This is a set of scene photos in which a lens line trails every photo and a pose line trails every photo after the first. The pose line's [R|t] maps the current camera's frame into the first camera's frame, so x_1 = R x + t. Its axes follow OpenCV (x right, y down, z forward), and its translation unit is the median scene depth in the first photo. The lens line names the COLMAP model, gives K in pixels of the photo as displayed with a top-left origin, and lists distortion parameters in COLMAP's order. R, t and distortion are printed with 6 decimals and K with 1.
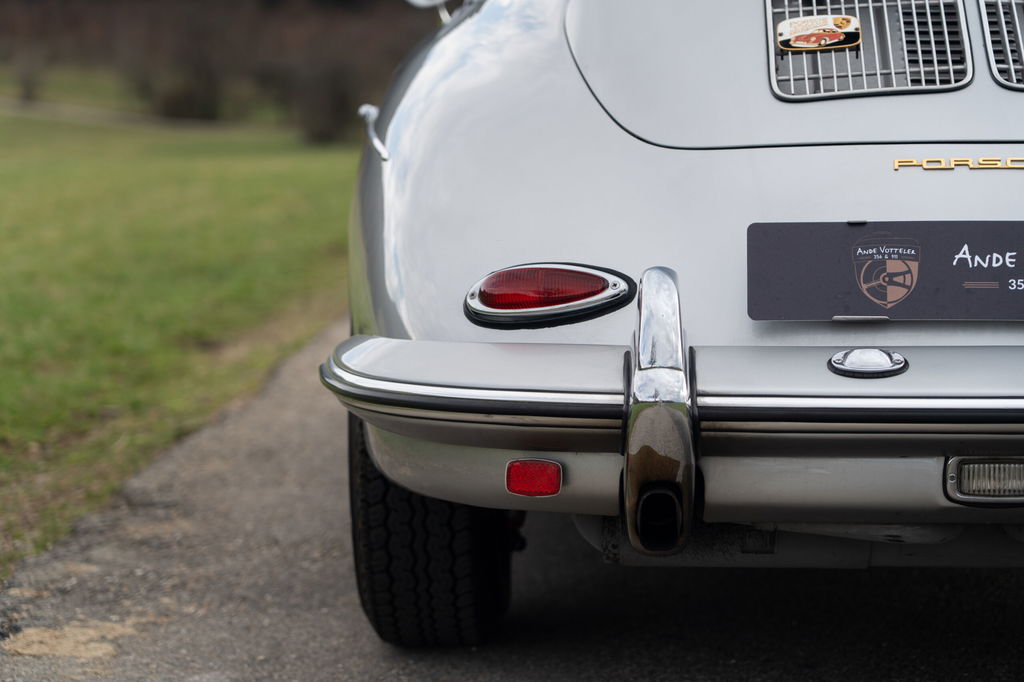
lens RADIAL K [[2842.9, 0, 512.6], [0, 2842.9, 342.4], [0, 0, 1]] dist [0.032687, 0.000000]
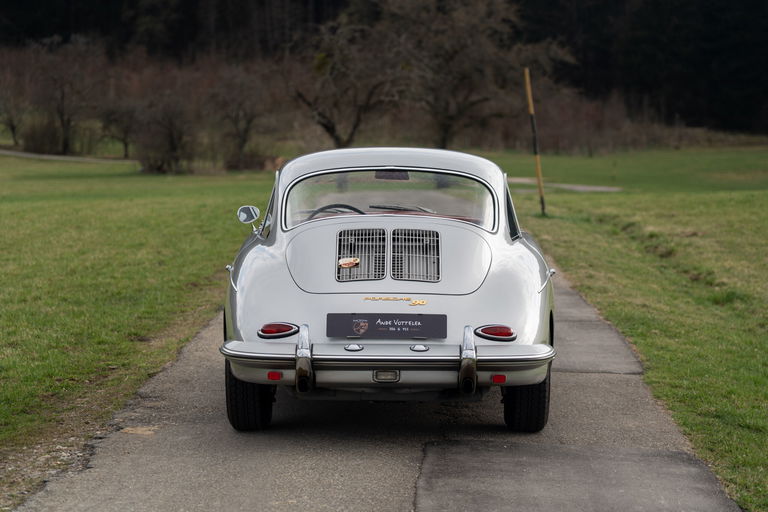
lens RADIAL K [[2366.6, 0, 379.3], [0, 2366.6, 256.2], [0, 0, 1]] dist [0.083713, 0.000000]
pose [[0.999589, 0.004390, 0.028318, 0.058605], [-0.003483, 0.999482, -0.031998, -0.014803], [-0.028443, 0.031887, 0.999087, -2.290800]]
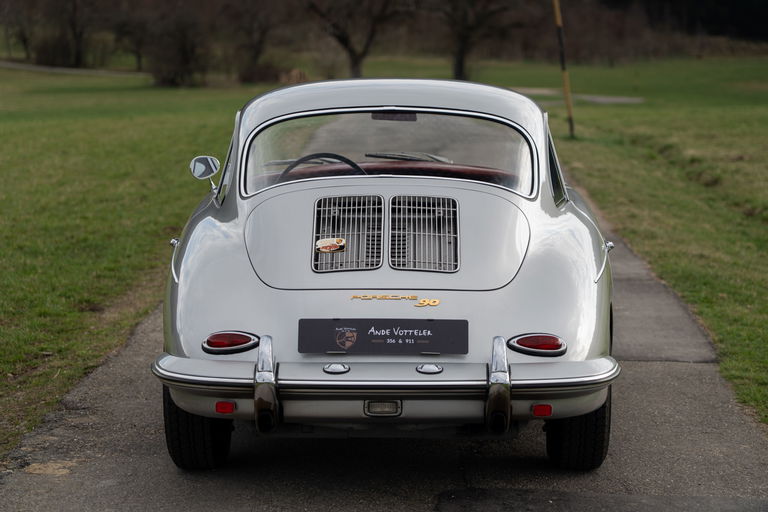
lens RADIAL K [[2366.6, 0, 381.9], [0, 2366.6, 258.8], [0, 0, 1]] dist [0.083713, 0.000000]
pose [[0.999767, -0.002193, 0.021491, 0.110468], [0.002047, 0.999975, 0.006809, -0.113988], [-0.021506, -0.006763, 0.999746, -1.343092]]
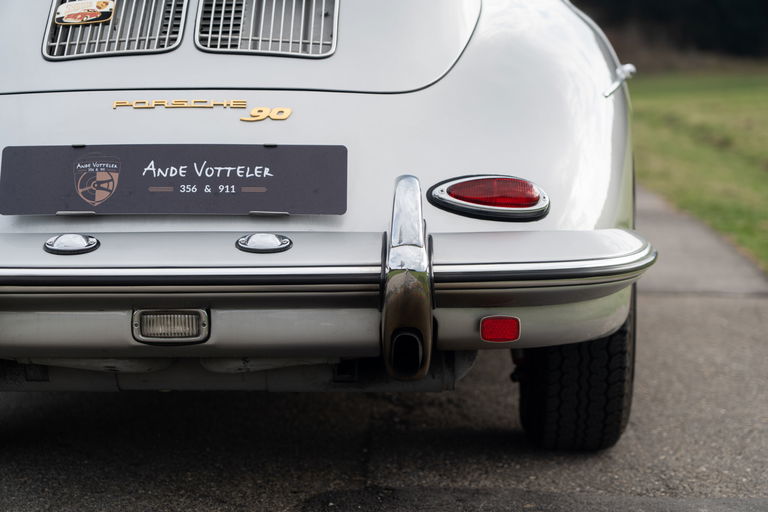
lens RADIAL K [[2132.2, 0, 389.5], [0, 2132.2, 254.0], [0, 0, 1]] dist [0.032687, 0.000000]
pose [[0.999855, -0.008945, 0.014490, 0.248107], [0.008909, 0.999957, 0.002495, 0.010034], [-0.014511, -0.002366, 0.999892, -0.062588]]
